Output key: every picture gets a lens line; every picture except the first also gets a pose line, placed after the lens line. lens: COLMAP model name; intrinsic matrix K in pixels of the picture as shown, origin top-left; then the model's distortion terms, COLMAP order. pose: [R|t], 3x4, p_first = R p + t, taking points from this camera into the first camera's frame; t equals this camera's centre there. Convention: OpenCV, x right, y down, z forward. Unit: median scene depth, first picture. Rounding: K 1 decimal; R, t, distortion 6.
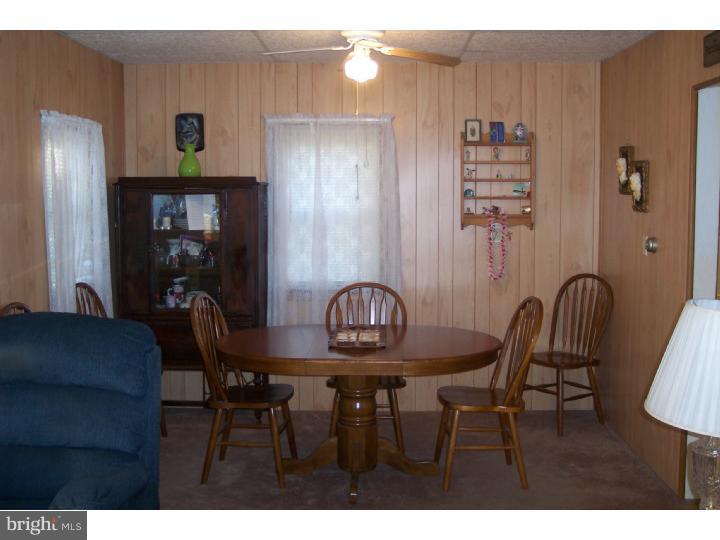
lens RADIAL K [[827.0, 0, 361.8], [0, 827.0, 266.4], [0, 0, 1]] dist [-0.161312, 0.312741]
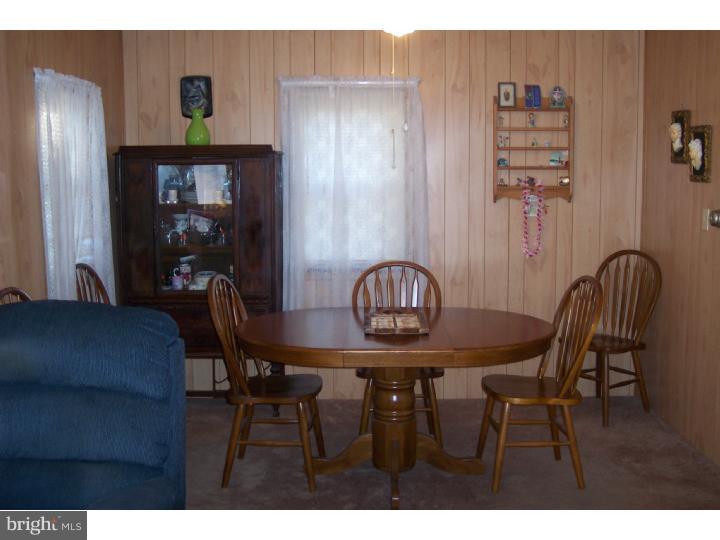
lens RADIAL K [[827.0, 0, 361.8], [0, 827.0, 266.4], [0, 0, 1]] dist [-0.161312, 0.312741]
pose [[0.999774, -0.005915, 0.020408, -0.051202], [0.005288, 0.999517, 0.030635, -0.002556], [-0.020579, -0.030520, 0.999322, 0.092121]]
